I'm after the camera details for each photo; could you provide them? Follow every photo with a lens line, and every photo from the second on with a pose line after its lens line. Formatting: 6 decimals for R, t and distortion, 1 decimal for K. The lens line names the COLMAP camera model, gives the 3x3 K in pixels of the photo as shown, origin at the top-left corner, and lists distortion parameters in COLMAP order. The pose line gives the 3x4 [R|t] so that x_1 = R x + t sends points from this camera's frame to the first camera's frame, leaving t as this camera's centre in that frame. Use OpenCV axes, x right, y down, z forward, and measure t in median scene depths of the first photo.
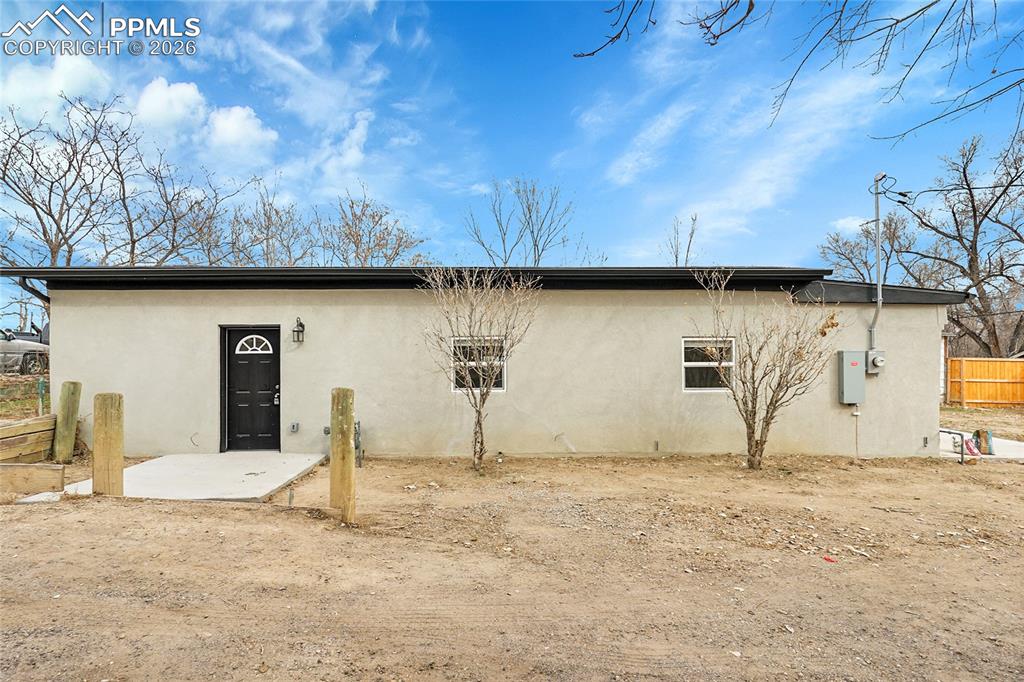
lens RADIAL K [[469.0, 0, 515.5], [0, 469.0, 348.3], [0, 0, 1]] dist [-0.021933, 0.010452]
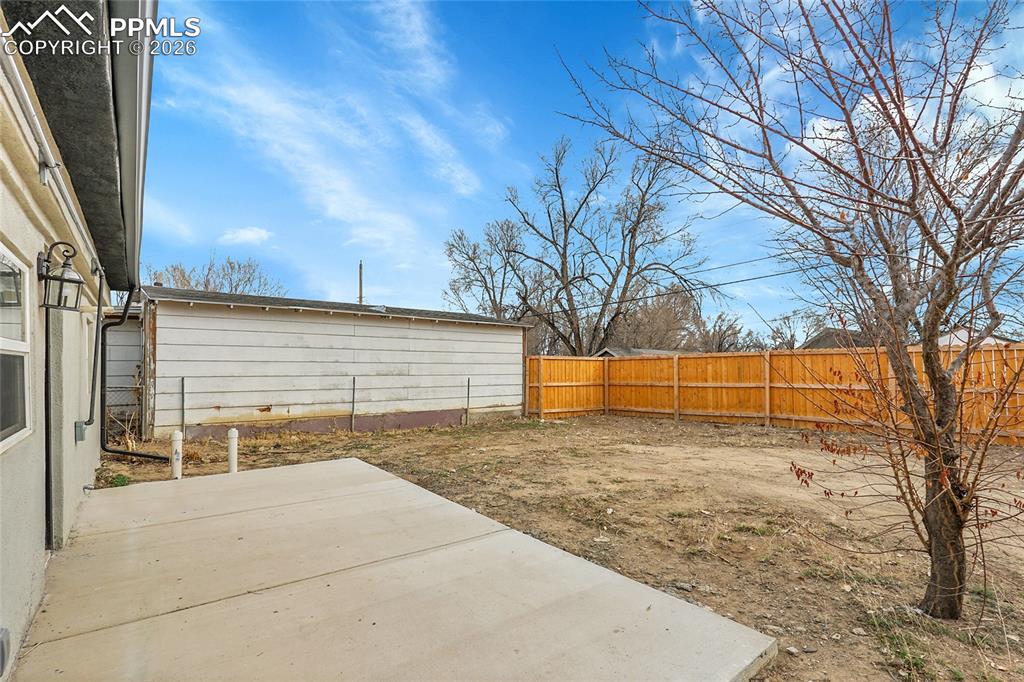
lens RADIAL K [[469.0, 0, 515.5], [0, 469.0, 348.3], [0, 0, 1]] dist [-0.021933, 0.010452]
pose [[0.798364, 0.014050, 0.602011, 0.298018], [0.001813, 0.999667, -0.025735, 0.018365], [-0.602172, 0.021637, 0.798073, 0.259372]]
